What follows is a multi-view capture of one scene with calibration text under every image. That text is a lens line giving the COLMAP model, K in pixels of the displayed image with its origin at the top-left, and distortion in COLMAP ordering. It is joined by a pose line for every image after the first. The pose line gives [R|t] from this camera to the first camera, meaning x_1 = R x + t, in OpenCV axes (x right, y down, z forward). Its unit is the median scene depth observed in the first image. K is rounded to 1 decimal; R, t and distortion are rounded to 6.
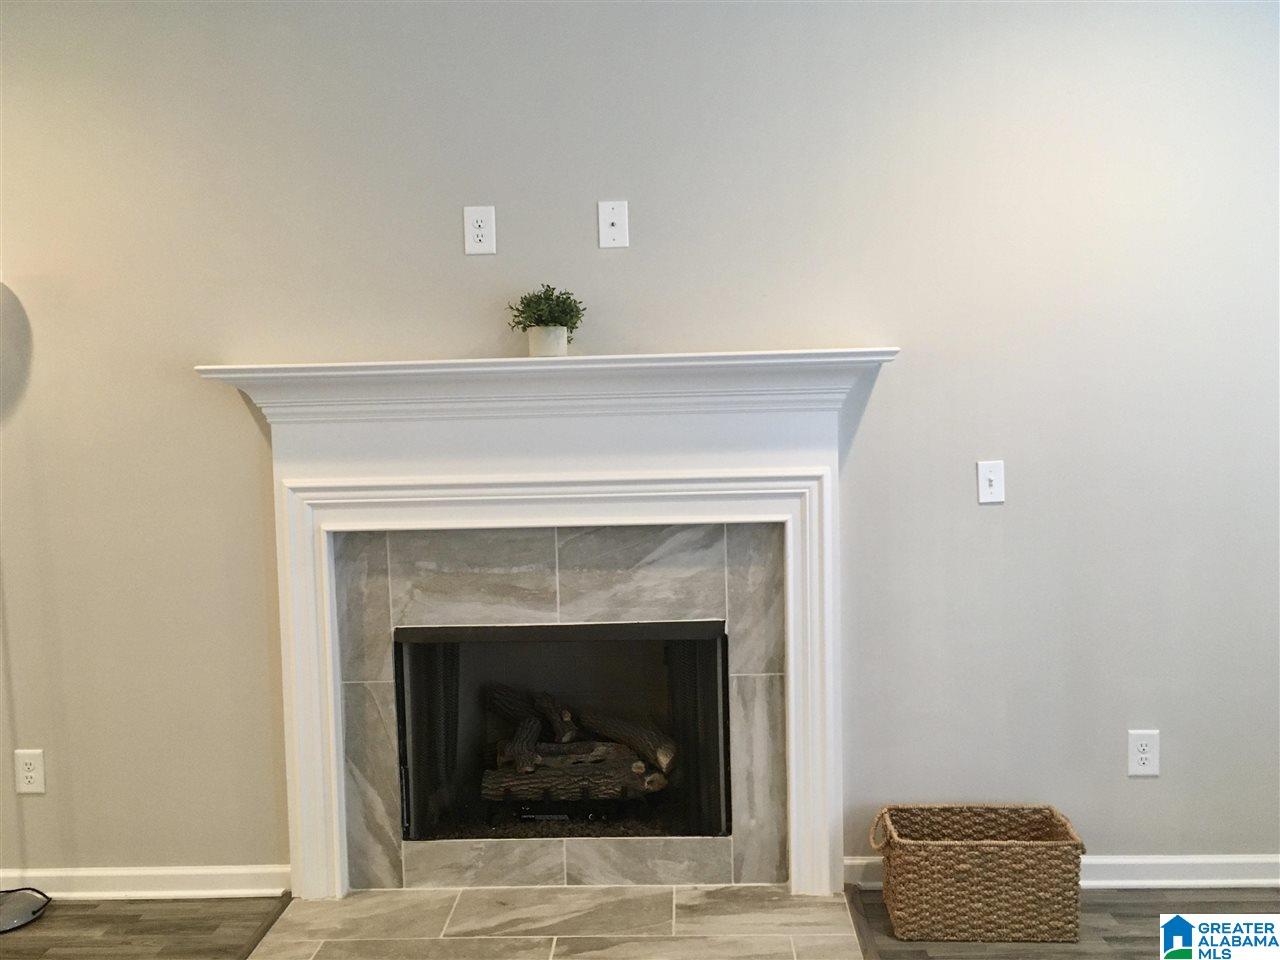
lens RADIAL K [[1115.2, 0, 639.8], [0, 1115.2, 485.0], [0, 0, 1]] dist [-0.023235, -0.011789]
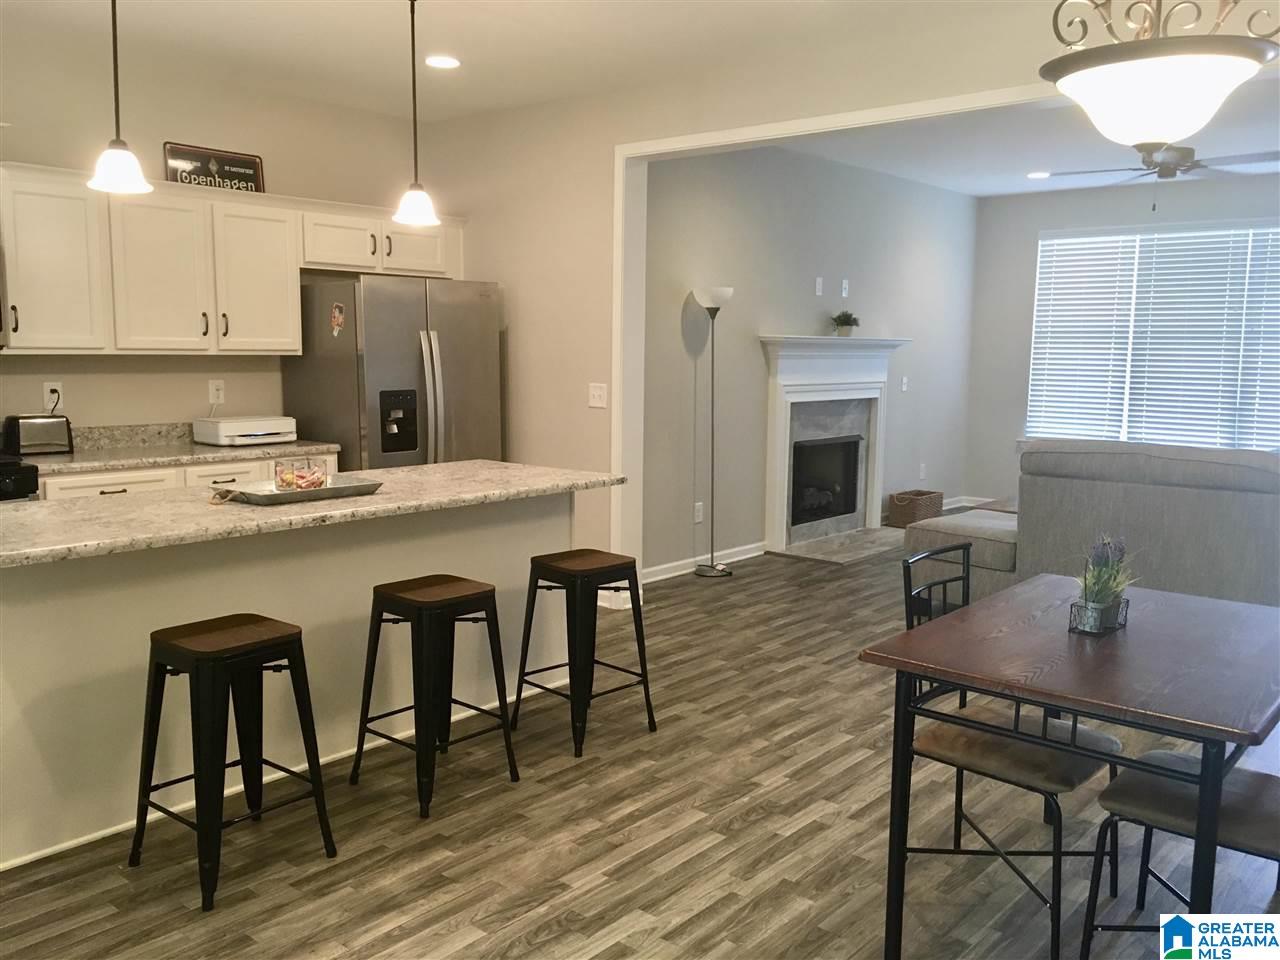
lens RADIAL K [[1083.9, 0, 643.9], [0, 1083.9, 482.3], [0, 0, 1]] dist [0.074265, -0.087117]
pose [[0.637222, -0.063121, 0.768091, -2.364281], [0.015780, 0.997500, 0.068882, 0.046070], [-0.770519, -0.031773, 0.636625, -0.317866]]
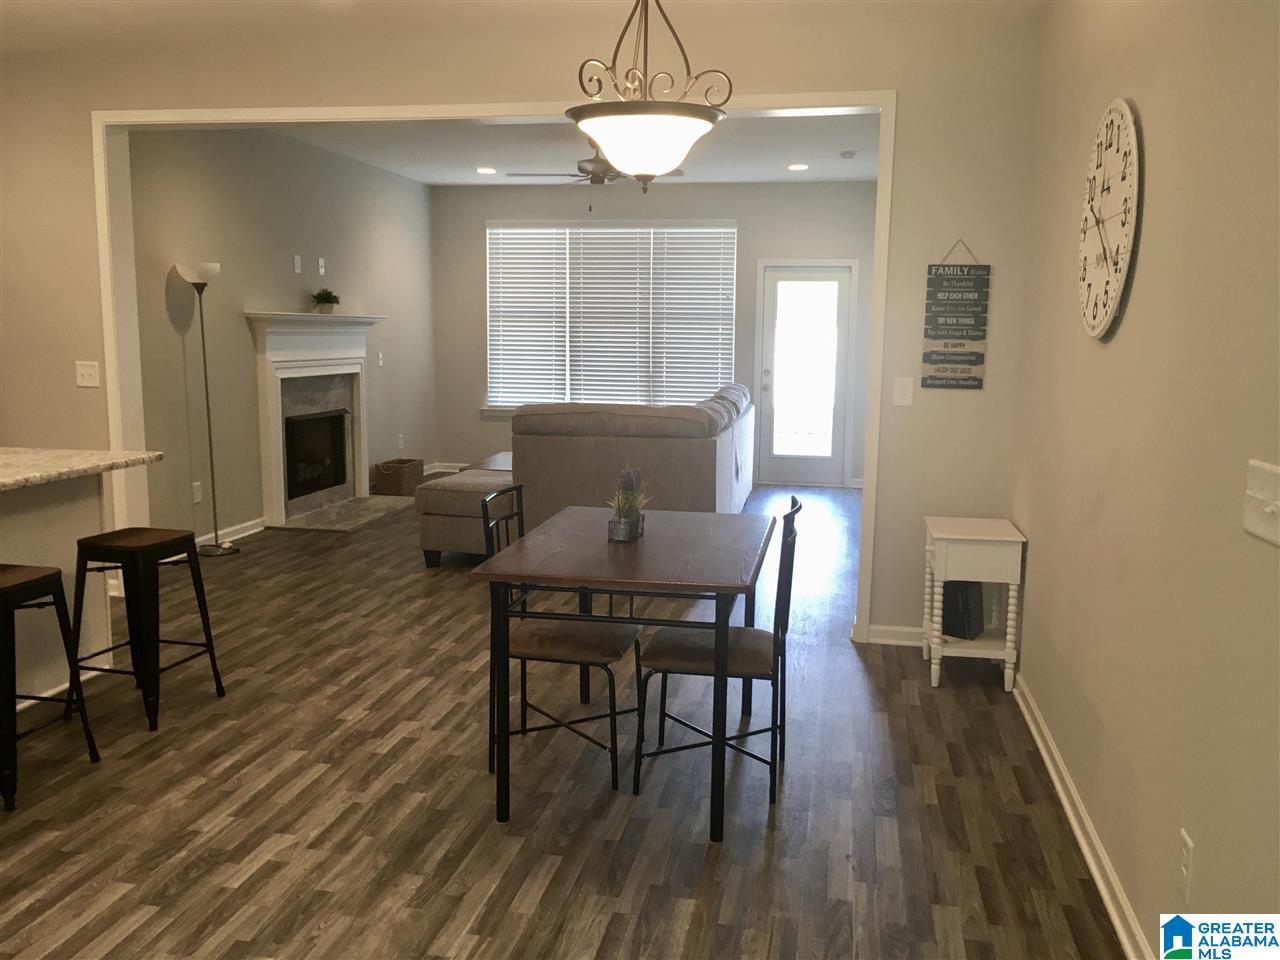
lens RADIAL K [[1083.9, 0, 651.8], [0, 1083.9, 482.3], [0, 0, 1]] dist [0.074265, -0.087117]
pose [[0.167363, -0.110510, 0.979682, -2.592679], [0.042244, 0.993589, 0.104862, 0.050494], [-0.984990, 0.023836, 0.170959, -0.267003]]
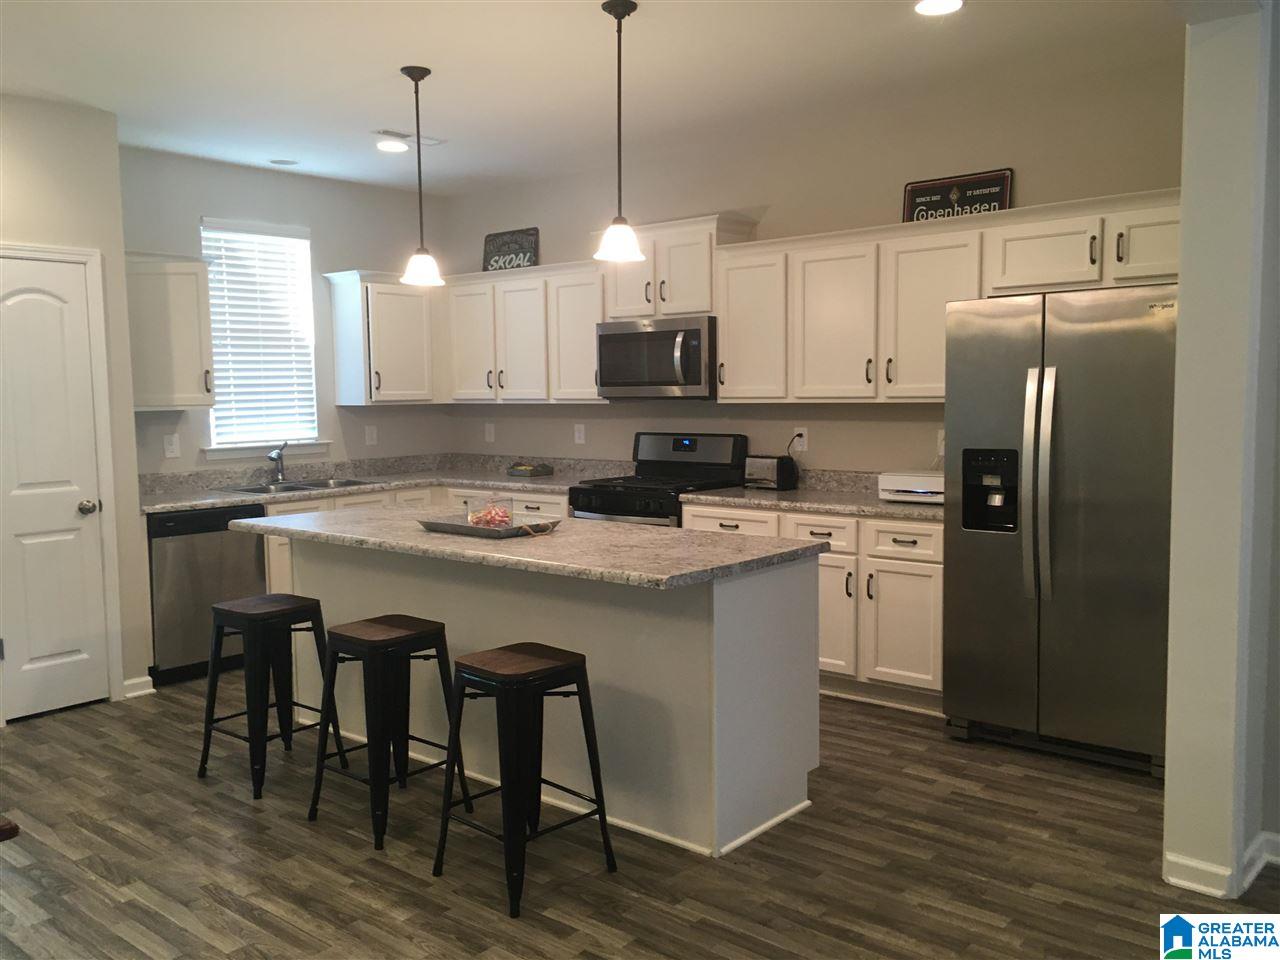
lens RADIAL K [[1083.9, 0, 641.2], [0, 1083.9, 478.2], [0, 0, 1]] dist [0.074265, -0.087117]
pose [[0.771839, 0.067598, -0.632214, -0.651513], [-0.043775, 0.997623, 0.053226, -0.006024], [0.634309, -0.013406, 0.772963, -0.164523]]
